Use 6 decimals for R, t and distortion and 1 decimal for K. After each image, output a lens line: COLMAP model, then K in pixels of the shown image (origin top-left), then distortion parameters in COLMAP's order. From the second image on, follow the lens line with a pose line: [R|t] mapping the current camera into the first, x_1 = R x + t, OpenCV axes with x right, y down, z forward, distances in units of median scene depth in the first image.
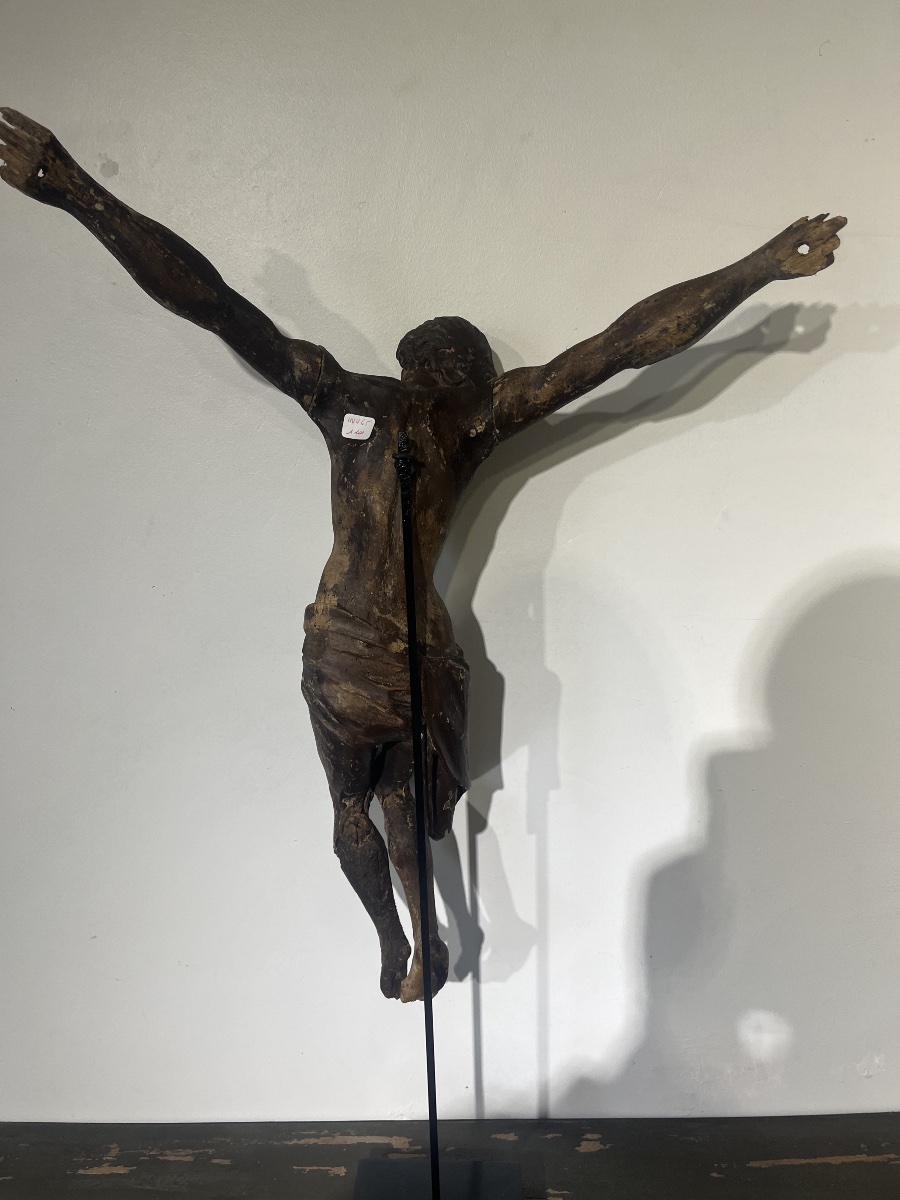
lens RADIAL K [[818.5, 0, 459.3], [0, 818.5, 614.4], [0, 0, 1]] dist [-0.002574, -0.001231]
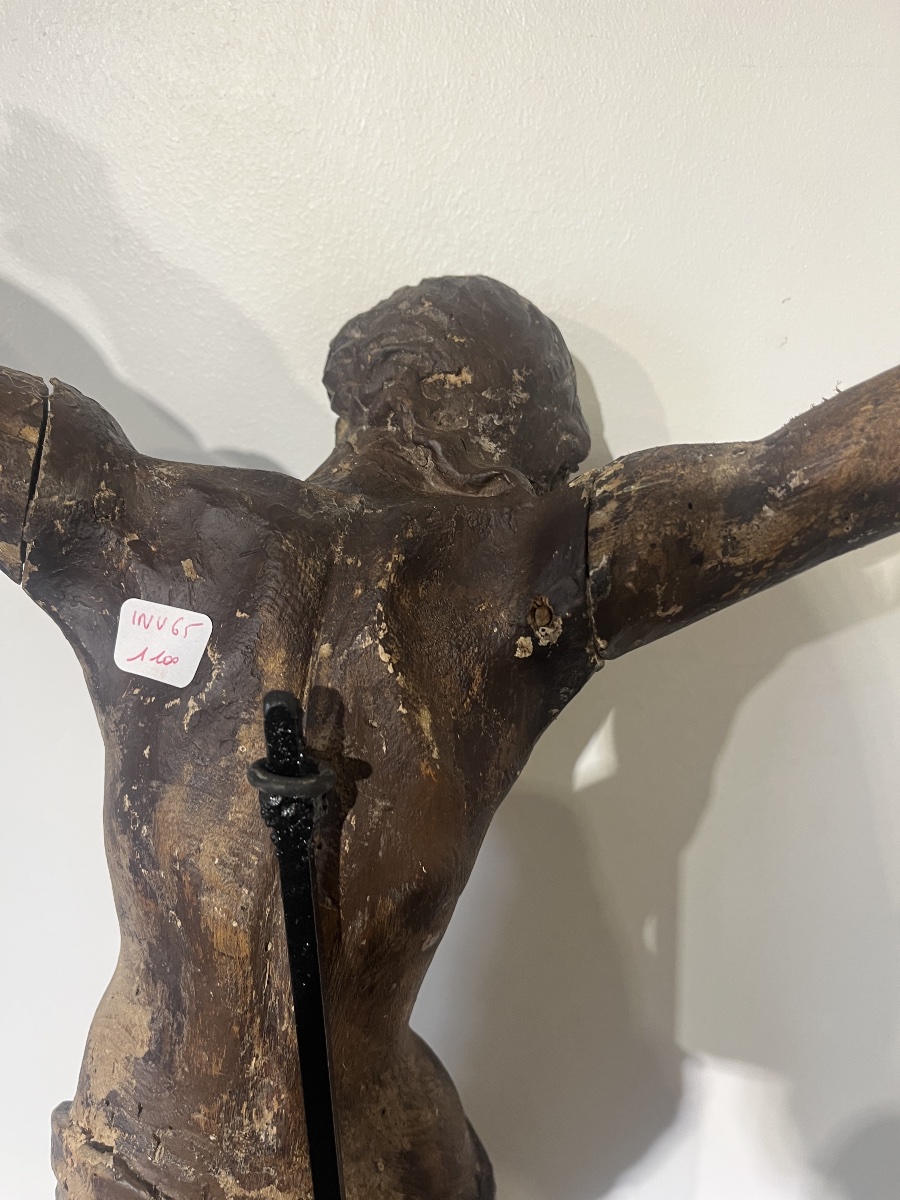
lens RADIAL K [[900.2, 0, 450.0], [0, 900.2, 600.0], [0, 0, 1]] dist [-0.006594, -0.004990]
pose [[0.998329, 0.006921, -0.057377, 0.007047], [-0.005235, 0.999552, 0.029483, -0.235489], [0.057555, -0.029133, 0.997917, 0.605813]]
